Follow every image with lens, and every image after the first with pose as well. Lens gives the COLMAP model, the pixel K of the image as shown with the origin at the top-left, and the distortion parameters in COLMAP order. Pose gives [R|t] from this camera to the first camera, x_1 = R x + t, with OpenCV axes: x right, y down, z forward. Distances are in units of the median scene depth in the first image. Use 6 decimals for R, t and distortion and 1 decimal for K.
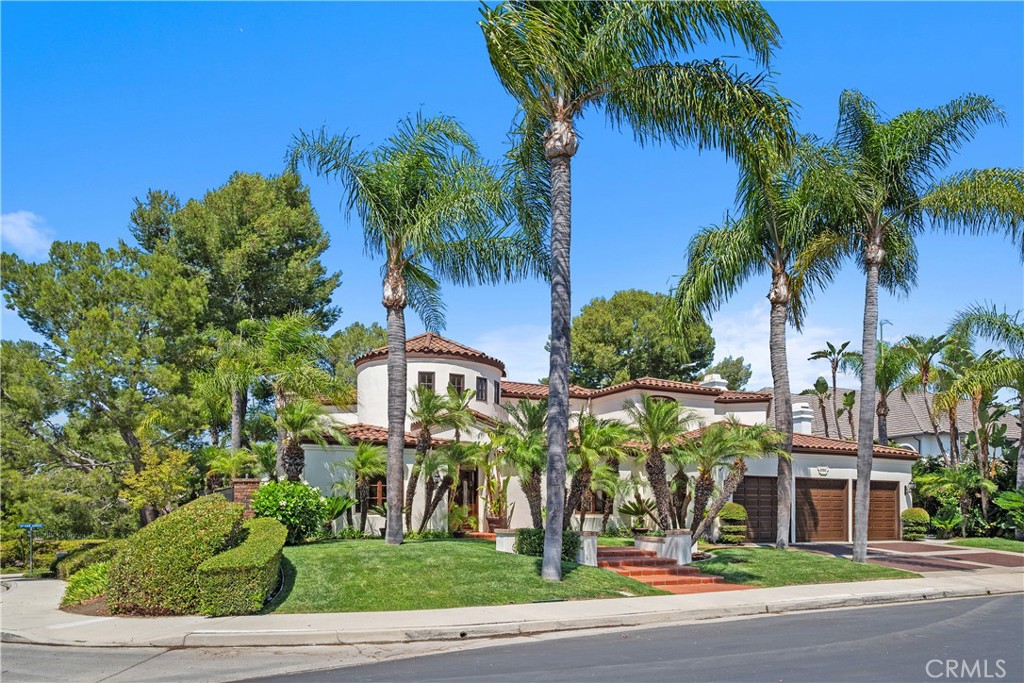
lens RADIAL K [[694.5, 0, 510.4], [0, 694.5, 349.2], [0, 0, 1]] dist [-0.009685, 0.001302]
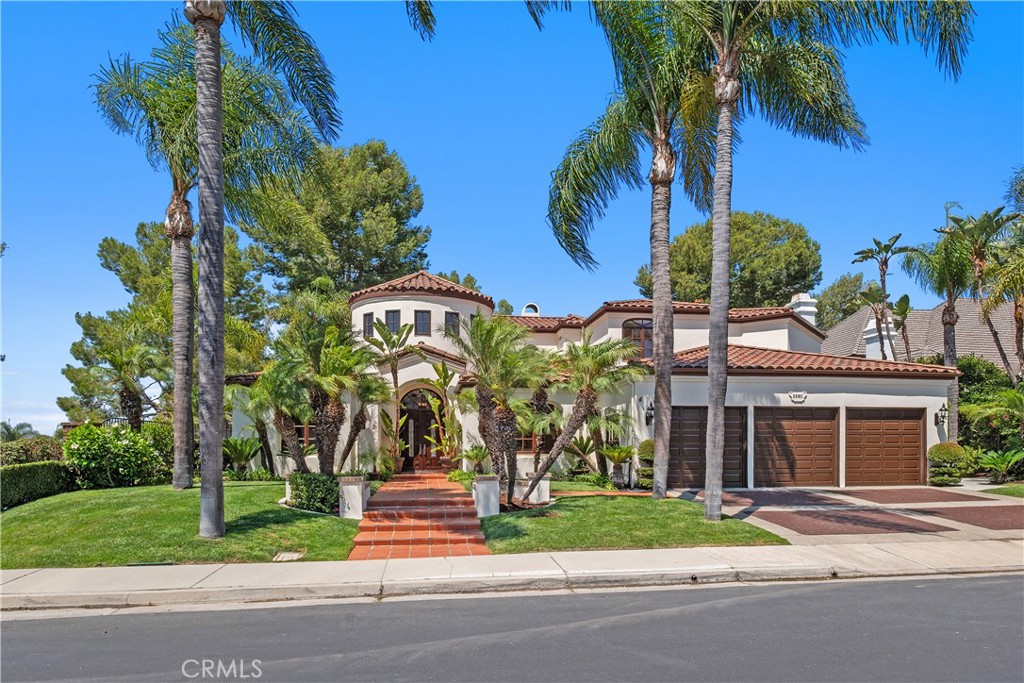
lens RADIAL K [[644.7, 0, 514.6], [0, 644.7, 341.2], [0, 0, 1]] dist [-0.005441, -0.001872]
pose [[0.955080, -0.058612, -0.290494, 0.347453], [0.076912, 0.995682, 0.051976, 0.048358], [0.286194, -0.071984, 0.955464, 0.210903]]
